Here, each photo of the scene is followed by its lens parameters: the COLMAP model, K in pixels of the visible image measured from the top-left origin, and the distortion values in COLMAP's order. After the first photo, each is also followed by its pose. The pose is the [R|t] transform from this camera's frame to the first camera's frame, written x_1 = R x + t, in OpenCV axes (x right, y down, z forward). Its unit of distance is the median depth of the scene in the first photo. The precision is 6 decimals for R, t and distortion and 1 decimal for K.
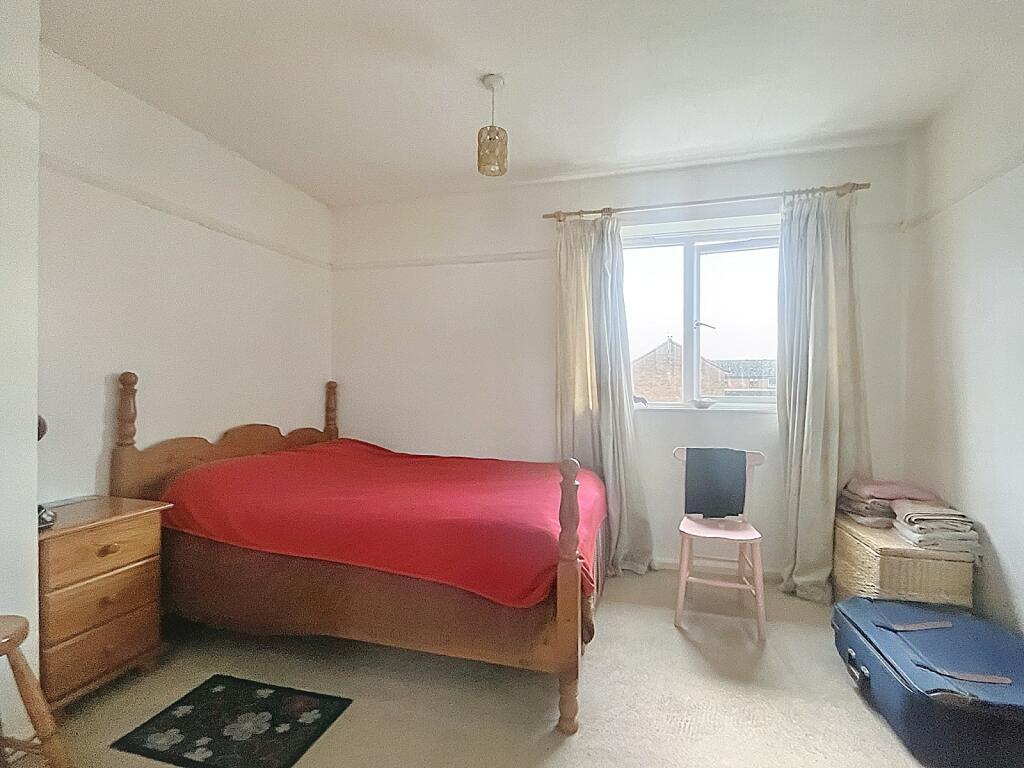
lens RADIAL K [[474.8, 0, 512.0], [0, 474.8, 384.0], [0, 0, 1]] dist [-0.000872, -0.000066]
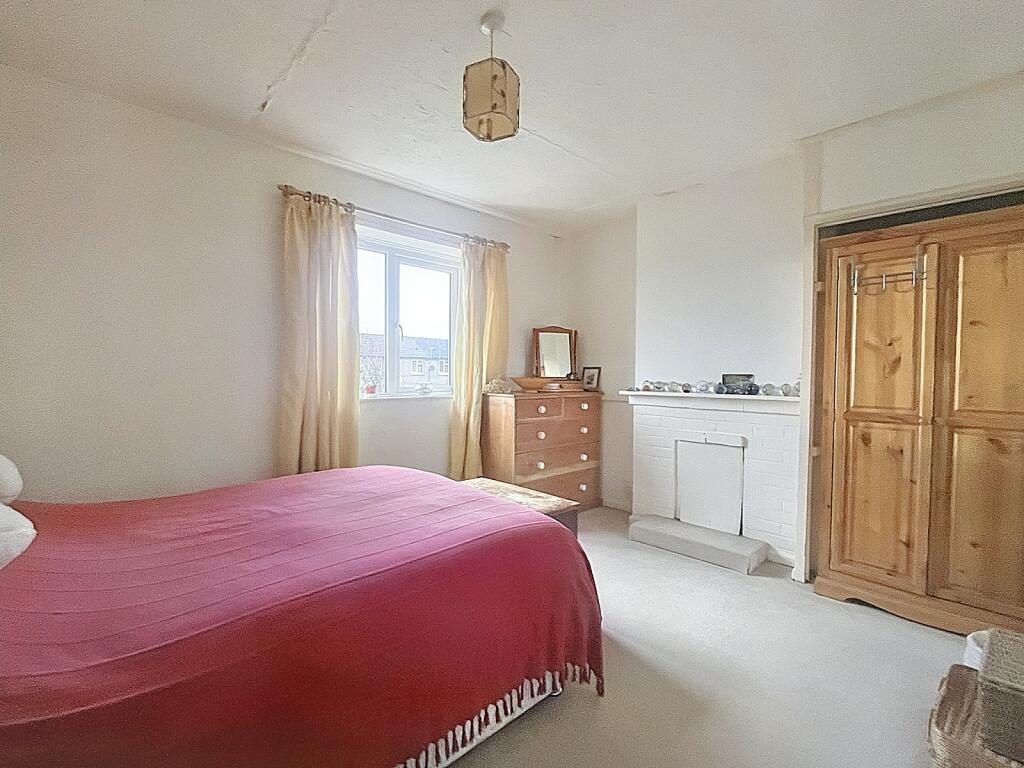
lens RADIAL K [[474.8, 0, 512.0], [0, 474.8, 384.0], [0, 0, 1]] dist [-0.000872, -0.000066]
pose [[0.510928, -0.022129, 0.859339, -0.472583], [-0.008072, 0.999501, 0.030538, -0.017315], [-0.859586, -0.022539, 0.510495, 0.163434]]
